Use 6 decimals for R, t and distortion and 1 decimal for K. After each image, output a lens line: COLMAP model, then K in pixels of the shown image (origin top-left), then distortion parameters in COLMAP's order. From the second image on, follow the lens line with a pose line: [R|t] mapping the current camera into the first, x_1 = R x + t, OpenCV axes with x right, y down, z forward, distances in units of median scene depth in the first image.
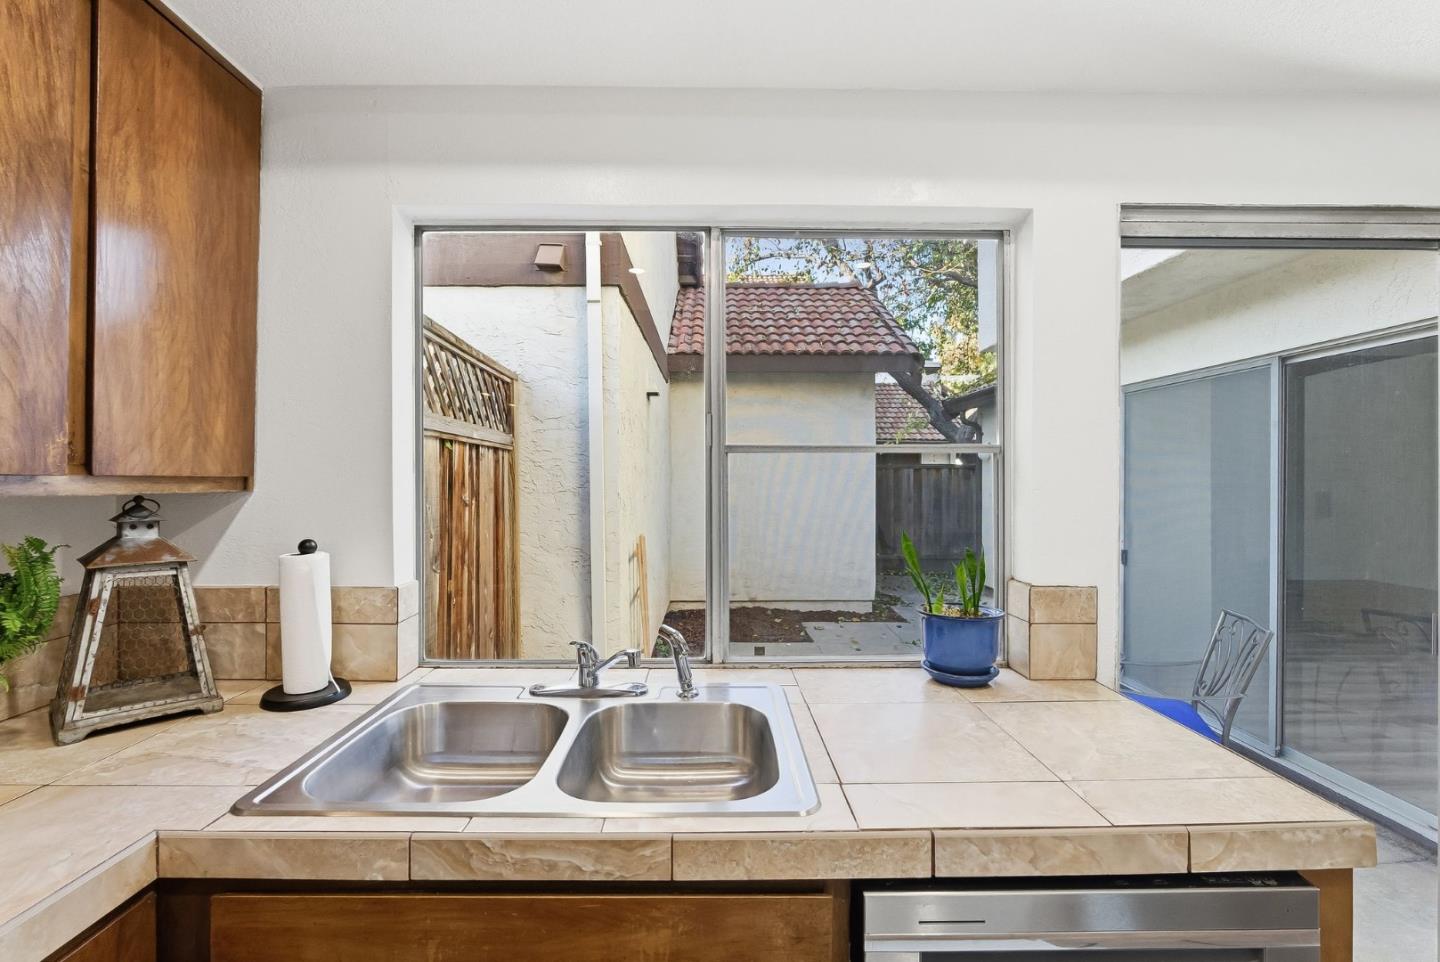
lens RADIAL K [[637.8, 0, 720.0], [0, 637.8, 481.0], [0, 0, 1]] dist [-0.002644, -0.000259]
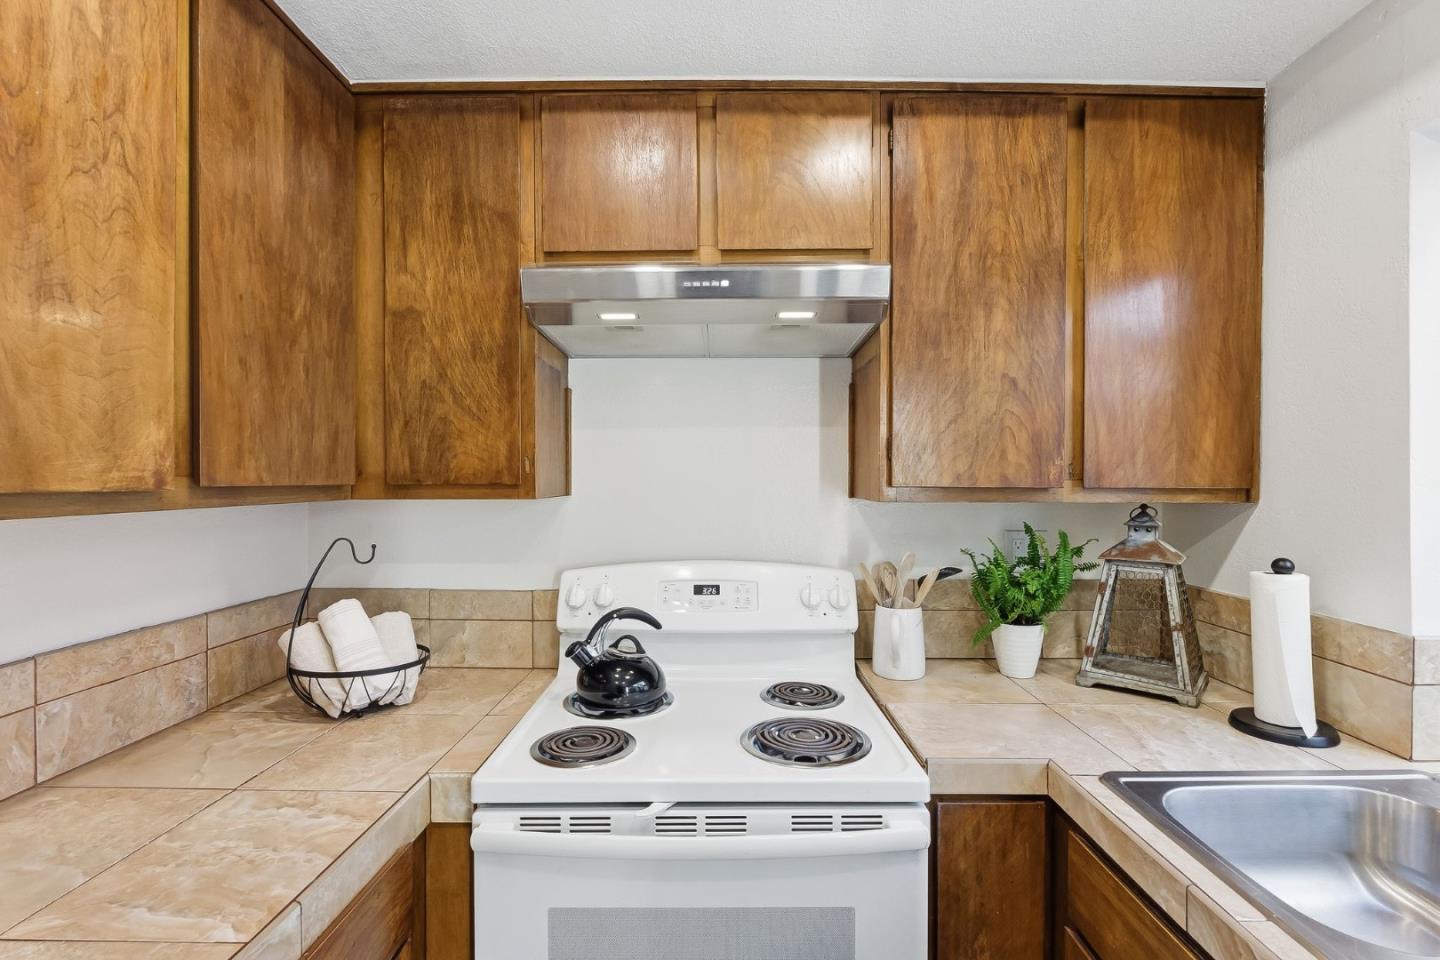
lens RADIAL K [[641.7, 0, 722.1], [0, 641.7, 483.3], [0, 0, 1]] dist [-0.008392, 0.000427]
pose [[-0.018024, 0.006117, -0.999819, 0.308061], [-0.003157, 0.999976, 0.006175, -0.020699], [0.999833, 0.003267, -0.018005, 0.232488]]
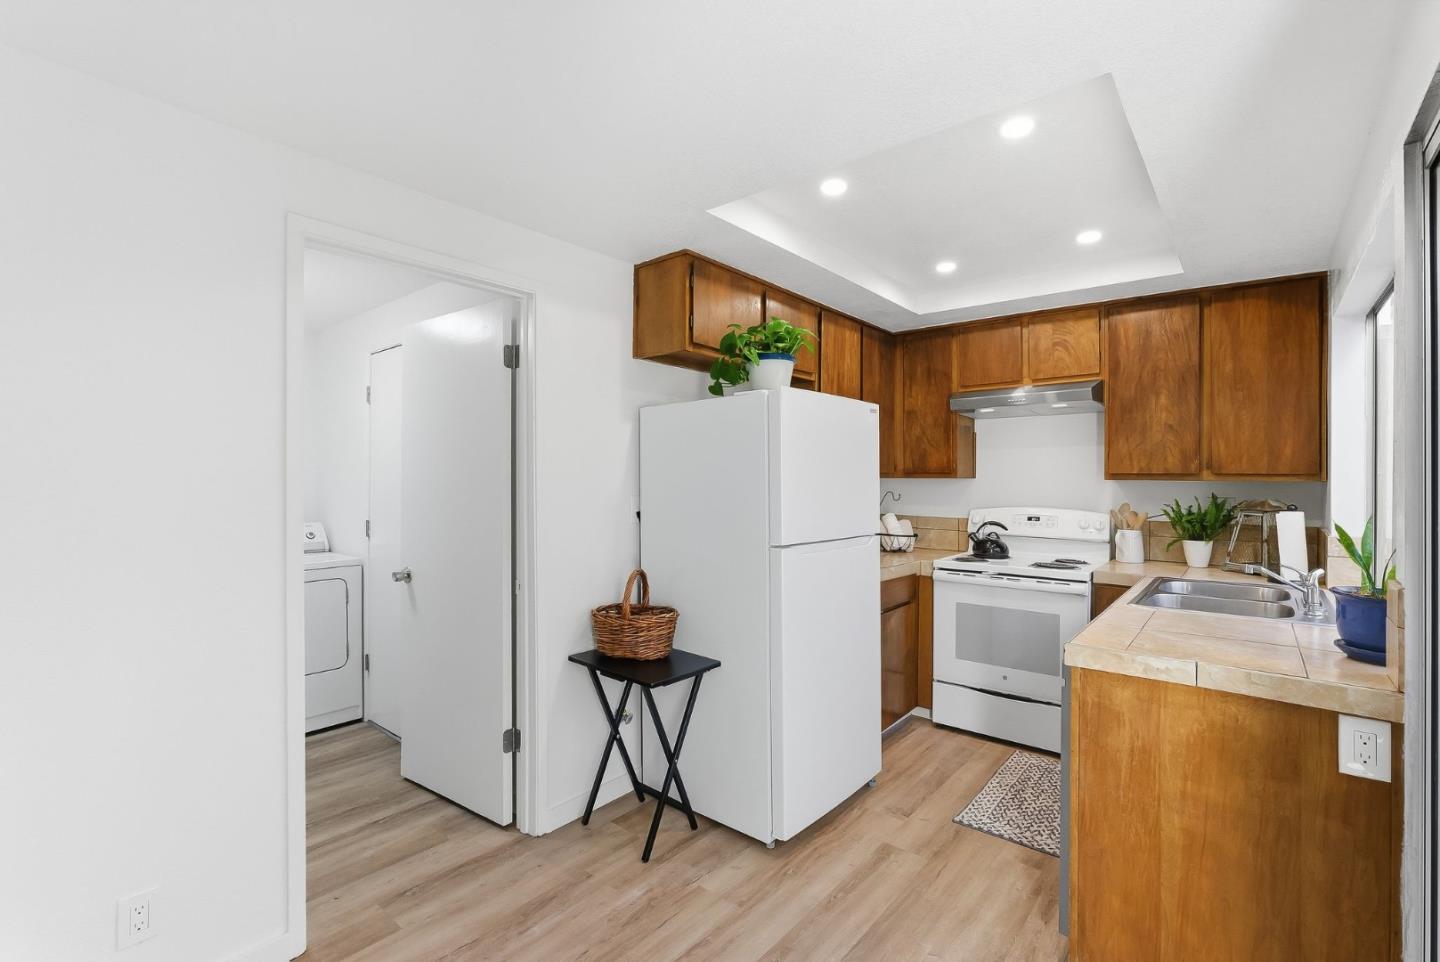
lens RADIAL K [[641.7, 0, 722.1], [0, 641.7, 484.3], [0, 0, 1]] dist [-0.008392, 0.000427]
pose [[-0.651757, 0.007795, -0.758388, 2.245022], [-0.003563, 0.999905, 0.013339, 0.007880], [0.758420, 0.011396, -0.651667, 1.031637]]
